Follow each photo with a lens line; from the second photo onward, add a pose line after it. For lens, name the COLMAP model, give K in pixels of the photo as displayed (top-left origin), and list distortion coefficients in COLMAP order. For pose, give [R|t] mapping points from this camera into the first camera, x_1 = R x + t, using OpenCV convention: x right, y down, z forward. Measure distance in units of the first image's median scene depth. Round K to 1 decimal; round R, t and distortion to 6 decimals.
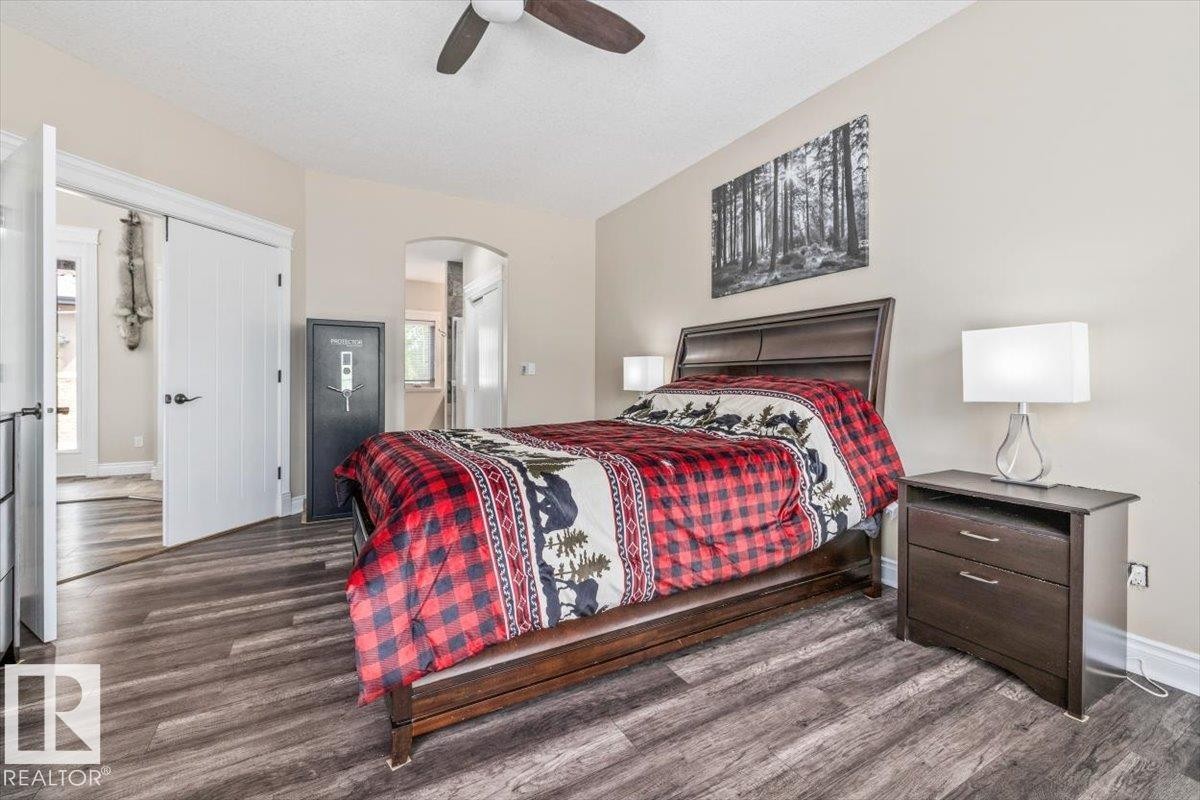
lens RADIAL K [[475.8, 0, 595.7], [0, 475.8, 375.1], [0, 0, 1]] dist [-0.008940, -0.000286]
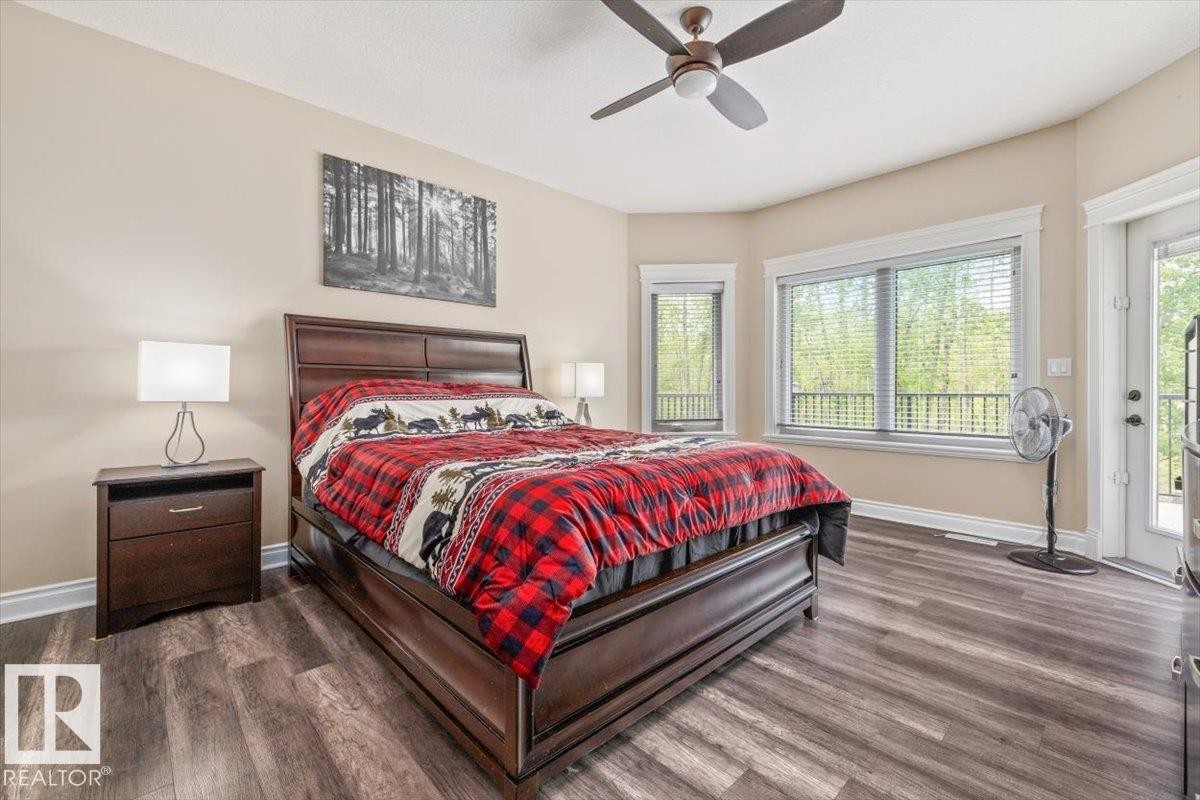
lens RADIAL K [[506.8, 0, 576.8], [0, 506.8, 379.5], [0, 0, 1]] dist [0.000578, -0.000349]
pose [[-0.245713, -0.005116, 0.969329, -0.843069], [-0.009088, 0.999954, 0.002974, -0.009106], [-0.969300, -0.008079, -0.245749, 0.945402]]
